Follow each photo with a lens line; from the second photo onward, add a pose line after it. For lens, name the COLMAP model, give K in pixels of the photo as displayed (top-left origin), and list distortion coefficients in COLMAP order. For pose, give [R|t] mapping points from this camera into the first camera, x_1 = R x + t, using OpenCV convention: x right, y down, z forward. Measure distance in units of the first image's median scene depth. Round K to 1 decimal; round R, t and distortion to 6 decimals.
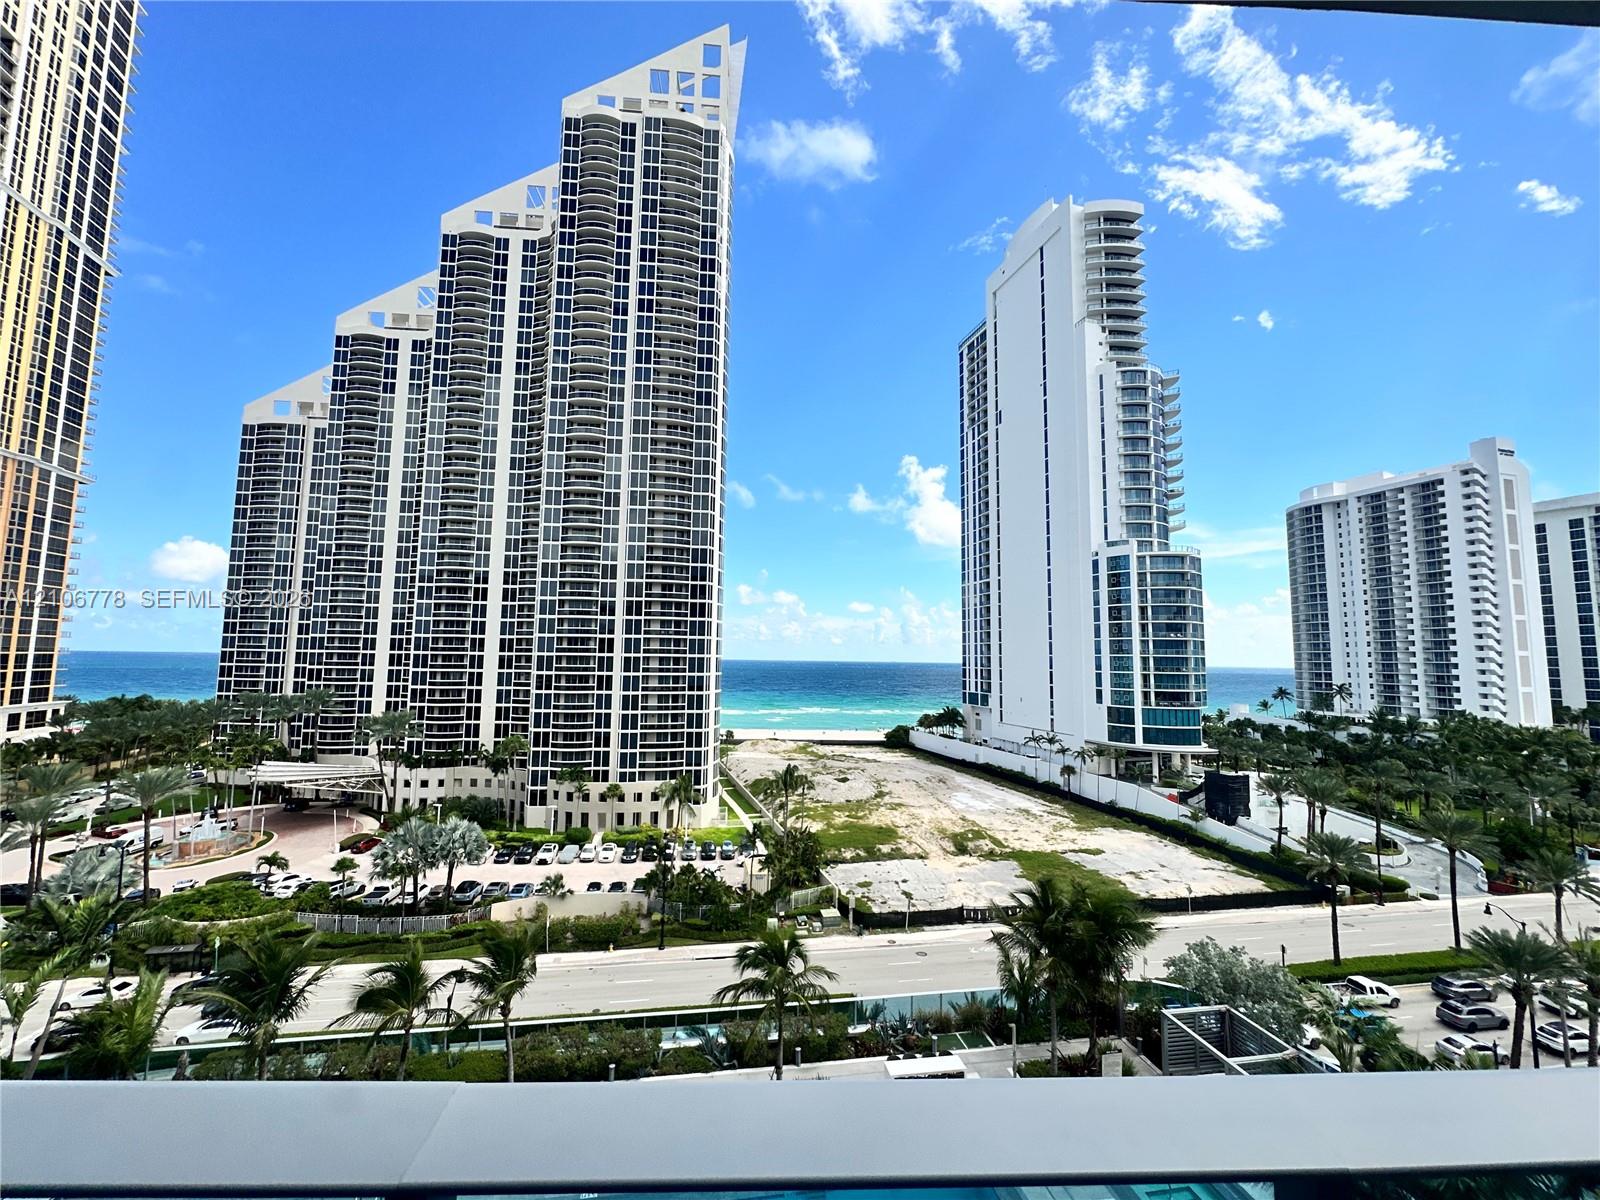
lens RADIAL K [[639.8, 0, 796.0], [0, 639.8, 600.1], [0, 0, 1]] dist [-0.006799, 0.001875]
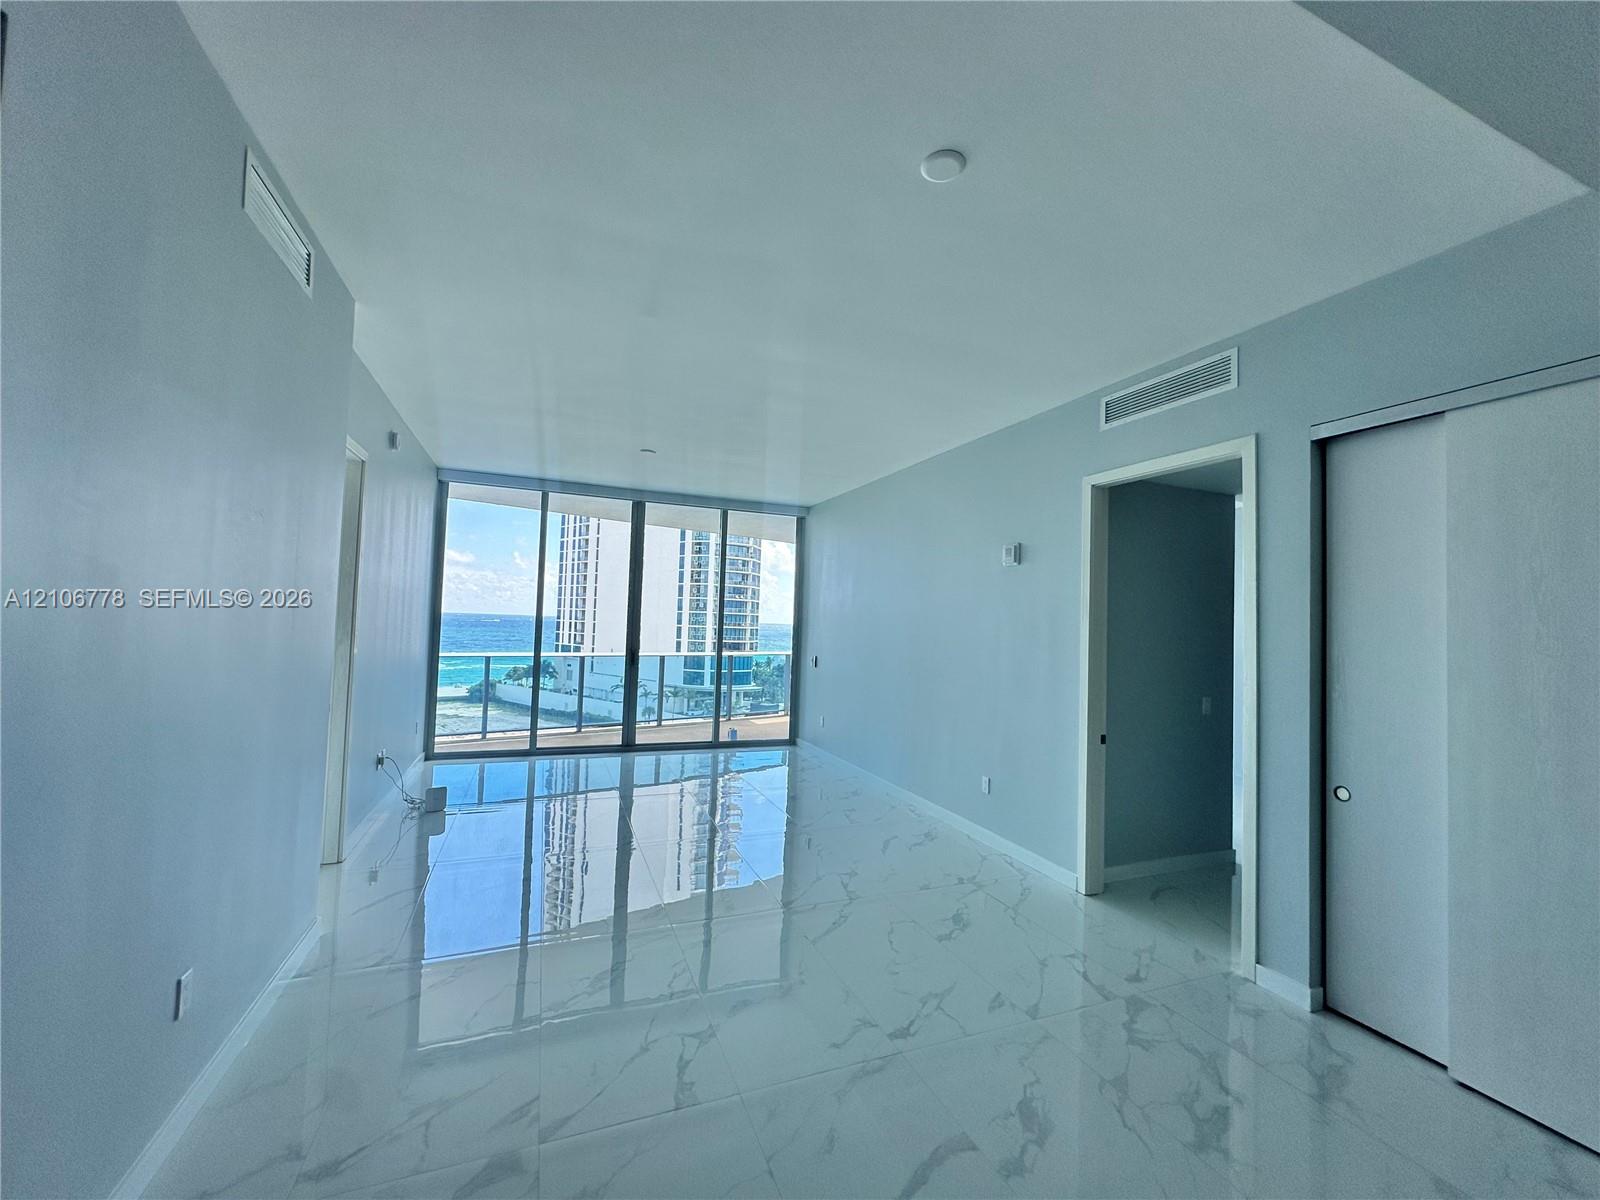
lens RADIAL K [[639.8, 0, 807.8], [0, 639.8, 599.4], [0, 0, 1]] dist [-0.006799, 0.001875]
pose [[0.804260, 0.034433, 0.593279, -0.047283], [-0.076297, 0.996041, 0.045621, -0.010020], [-0.589360, -0.081957, 0.803703, -0.105958]]
